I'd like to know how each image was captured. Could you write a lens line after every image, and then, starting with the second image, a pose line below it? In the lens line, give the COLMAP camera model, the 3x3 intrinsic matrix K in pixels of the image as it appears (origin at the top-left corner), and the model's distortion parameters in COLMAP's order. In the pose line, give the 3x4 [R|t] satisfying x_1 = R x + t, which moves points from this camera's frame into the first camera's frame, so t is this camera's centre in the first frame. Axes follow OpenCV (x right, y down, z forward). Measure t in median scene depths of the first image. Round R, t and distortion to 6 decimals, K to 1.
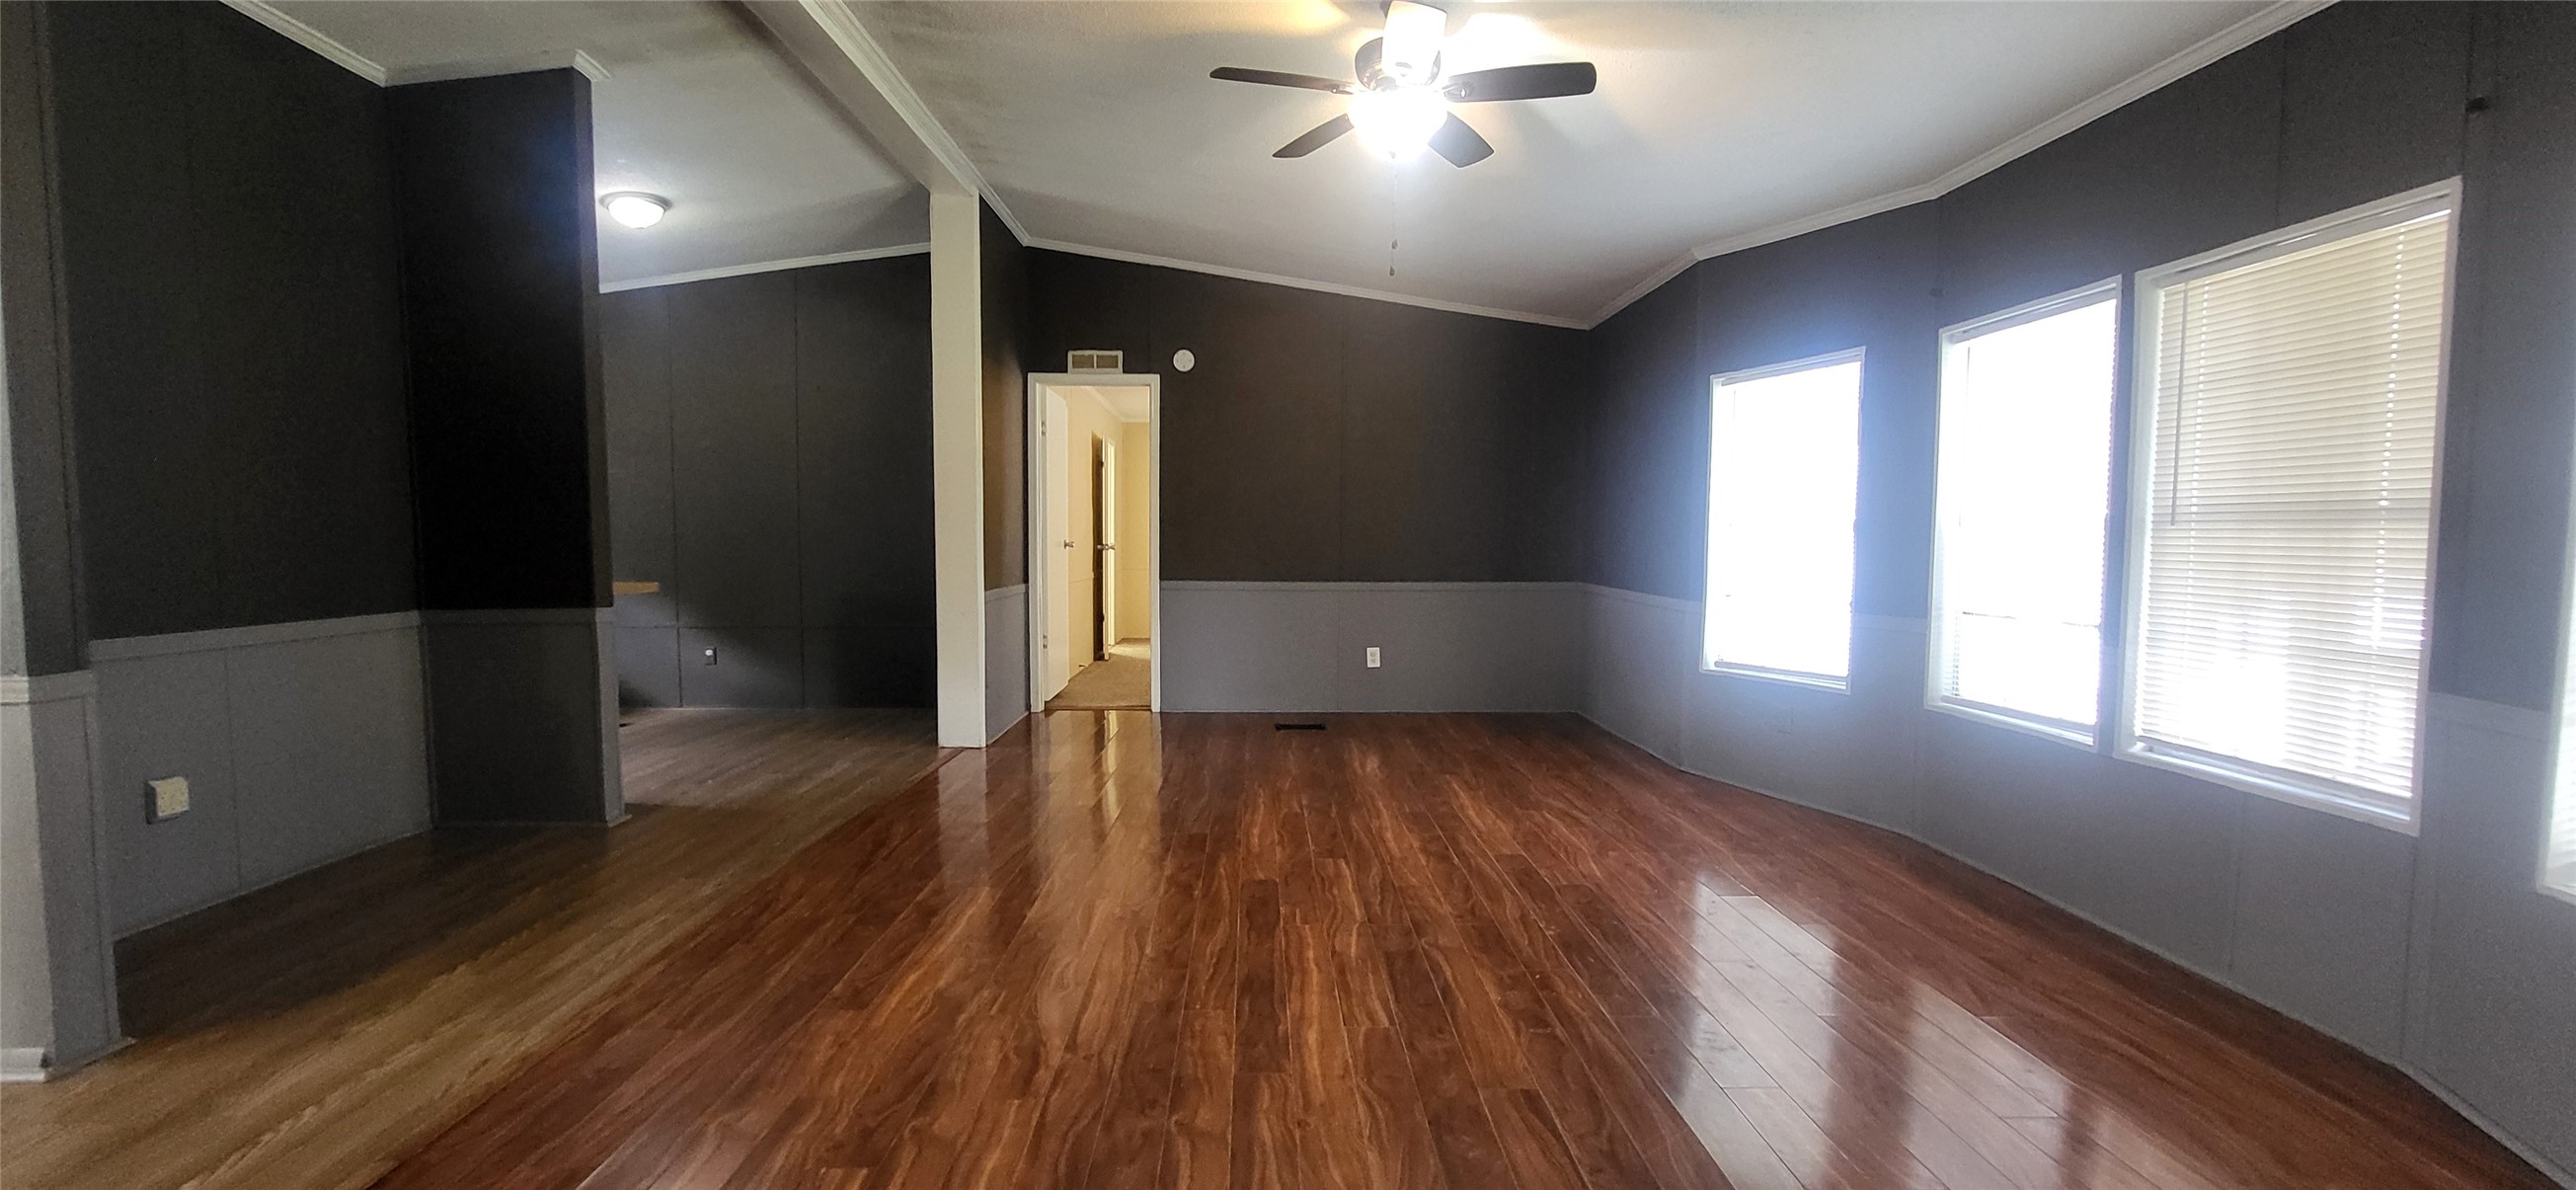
lens RADIAL K [[1029.2, 0, 1287.1], [0, 1029.2, 592.1], [0, 0, 1]] dist [0.000227, 0.000474]
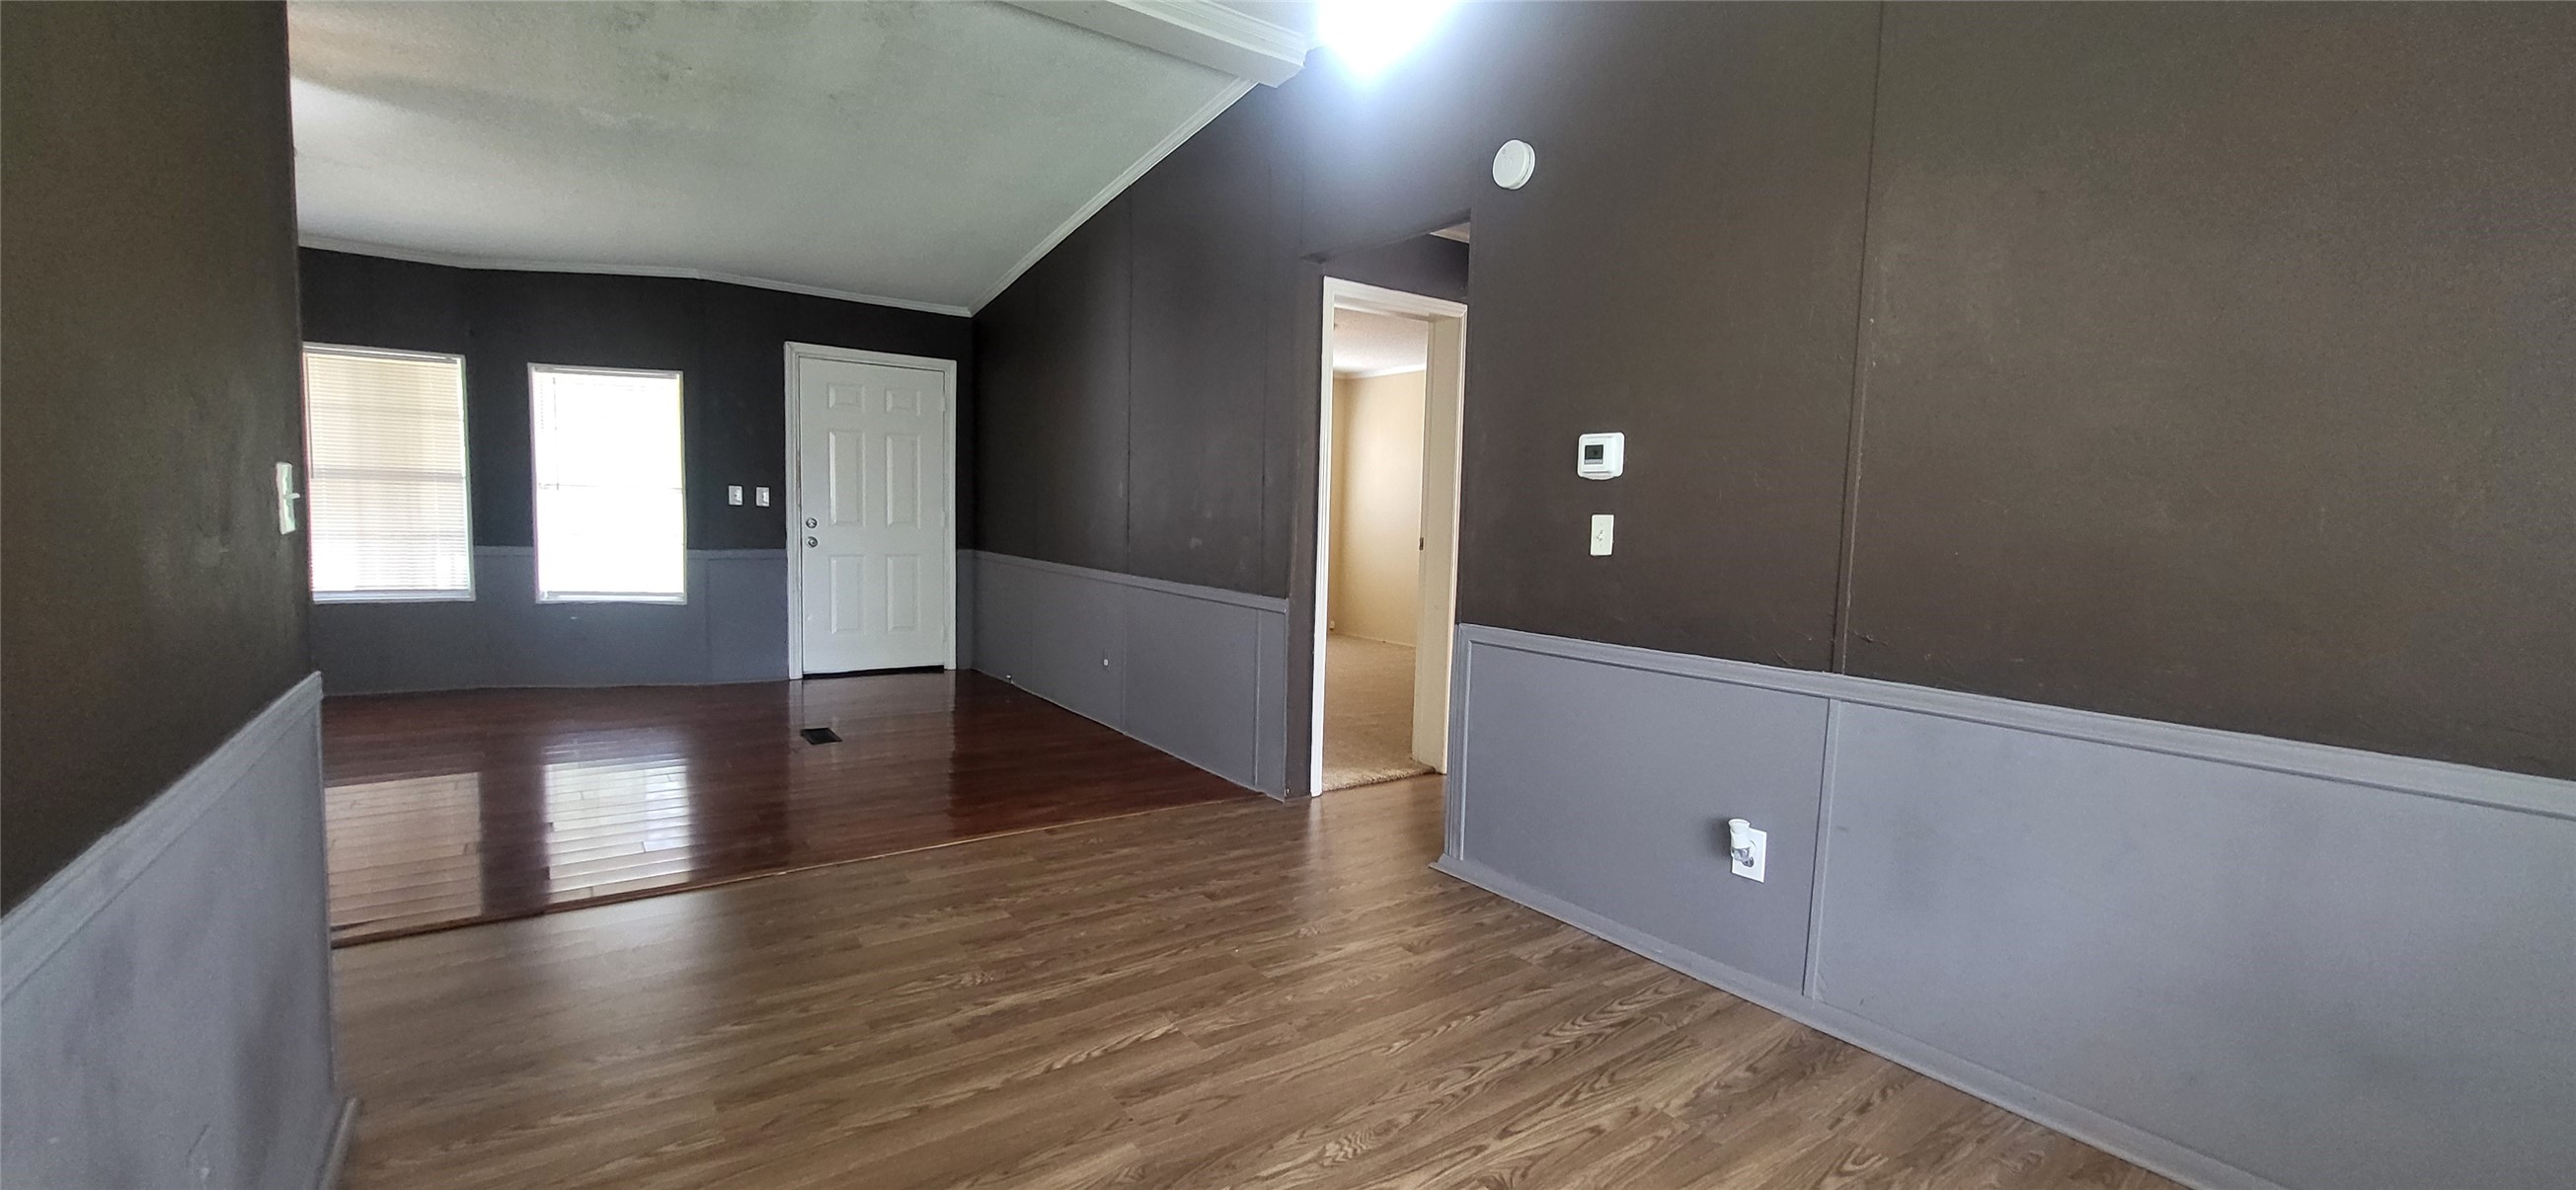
lens RADIAL K [[1029.2, 0, 1287.1], [0, 1029.2, 592.1], [0, 0, 1]] dist [0.000227, 0.000474]
pose [[-0.553661, -0.089213, 0.827950, -1.806313], [0.012756, 0.993220, 0.115551, -0.053018], [-0.832645, 0.074538, -0.548768, 0.550661]]
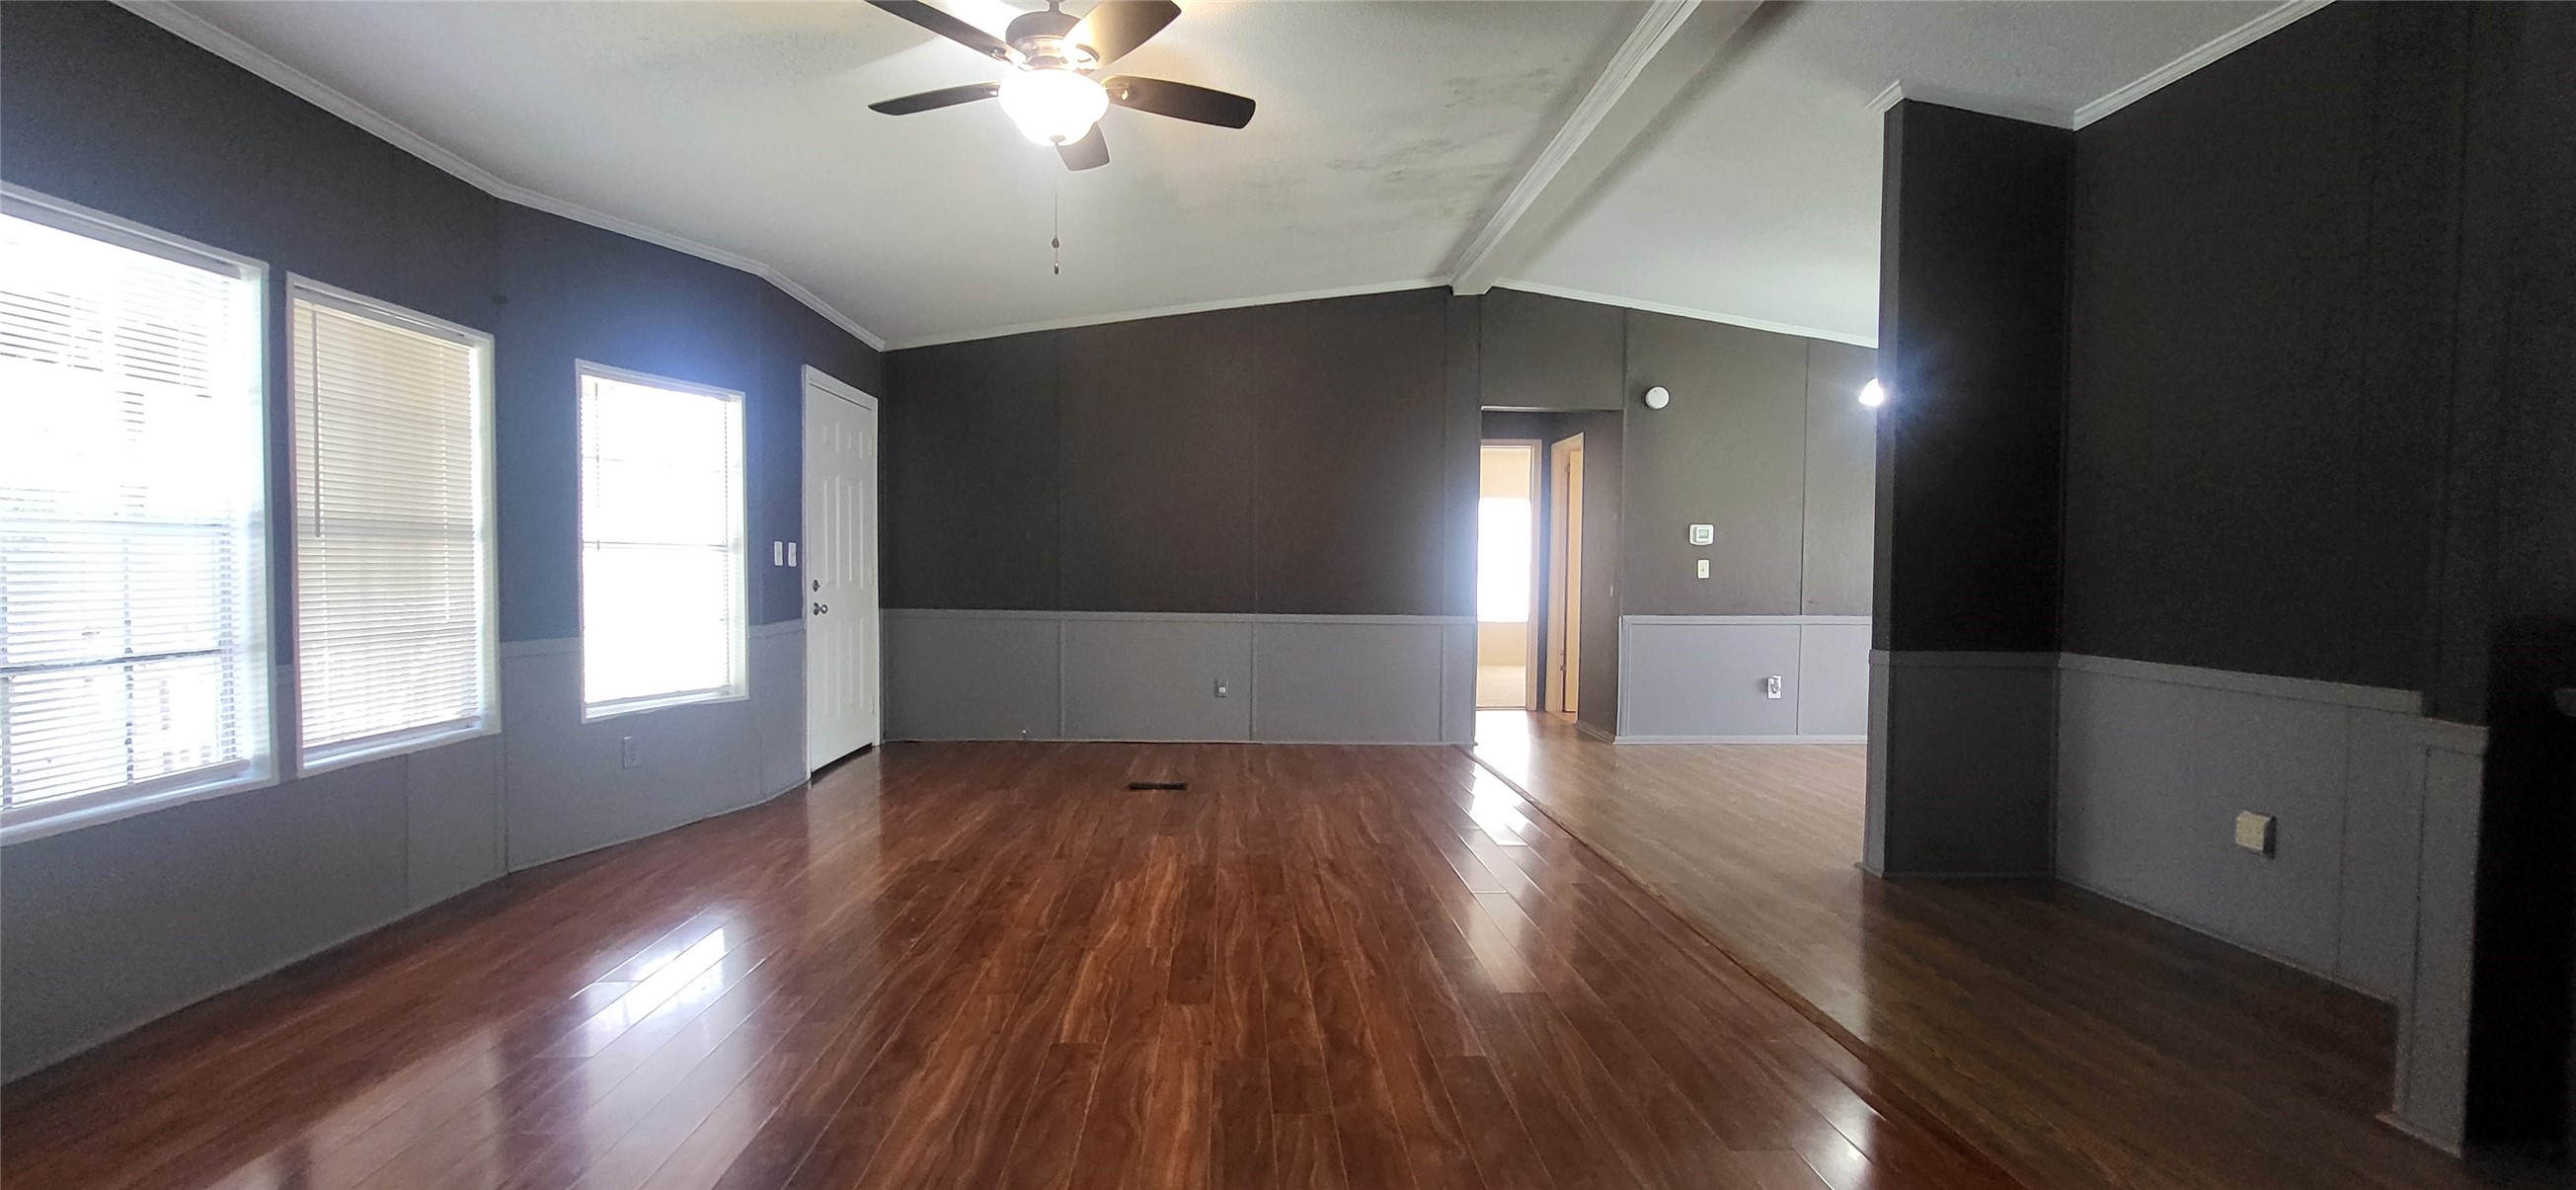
lens RADIAL K [[1029.2, 0, 1287.1], [0, 1029.2, 592.1], [0, 0, 1]] dist [0.000227, 0.000474]
pose [[-0.999535, -0.016066, -0.025927, -0.089436], [-0.018165, 0.996394, 0.082875, -0.113234], [0.024502, 0.083307, -0.996223, 2.069454]]
